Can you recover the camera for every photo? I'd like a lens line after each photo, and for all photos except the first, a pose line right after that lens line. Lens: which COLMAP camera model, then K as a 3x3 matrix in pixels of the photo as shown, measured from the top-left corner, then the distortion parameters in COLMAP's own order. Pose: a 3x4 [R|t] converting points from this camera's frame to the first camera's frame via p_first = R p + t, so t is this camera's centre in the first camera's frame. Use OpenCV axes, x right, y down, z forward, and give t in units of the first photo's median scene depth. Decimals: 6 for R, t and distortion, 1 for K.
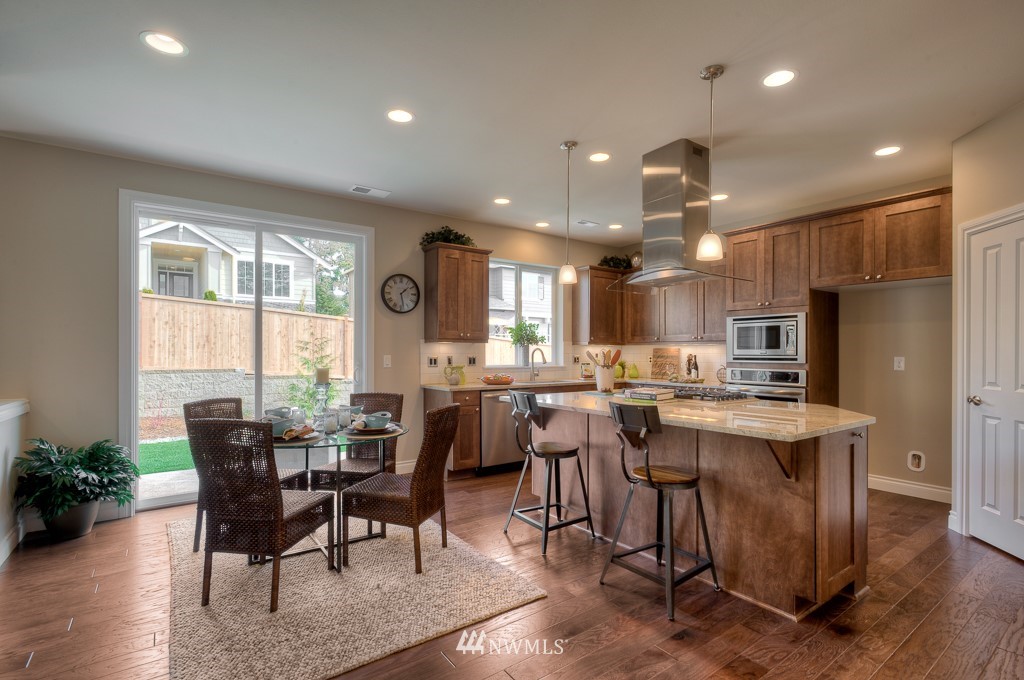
lens RADIAL K [[490.5, 0, 516.1], [0, 490.5, 347.1], [0, 0, 1]] dist [-0.001964, 0.000109]
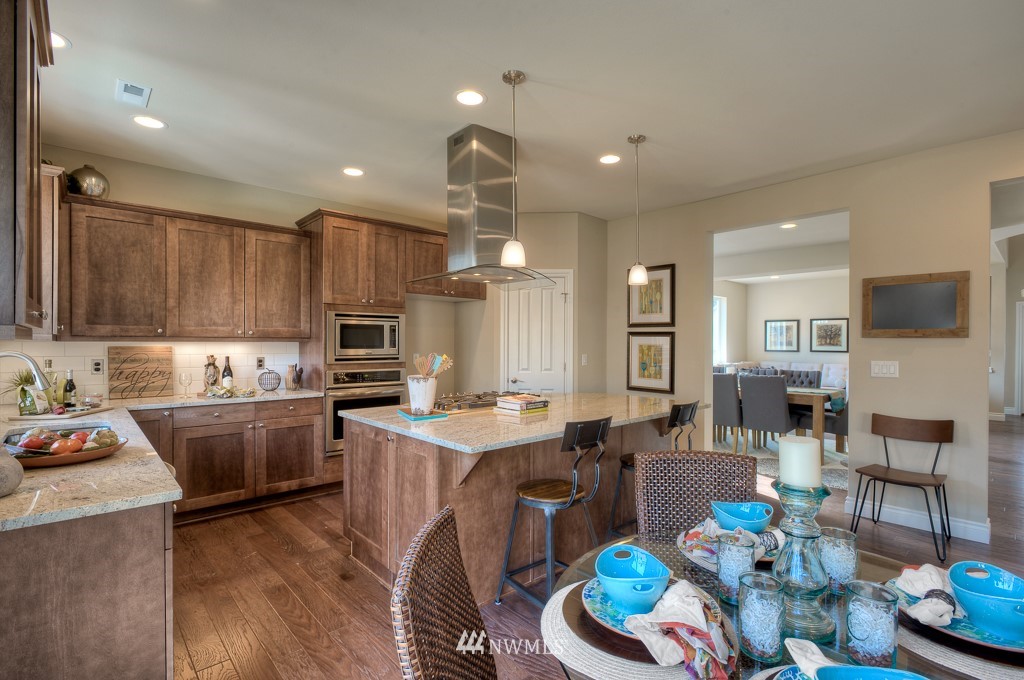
lens RADIAL K [[490.5, 0, 513.6], [0, 490.5, 342.2], [0, 0, 1]] dist [-0.001964, 0.000109]
pose [[-0.115706, -0.000230, 0.993283, -0.501783], [-0.014161, 0.999899, -0.001418, -0.011566], [-0.993183, -0.014230, -0.115698, 0.875165]]
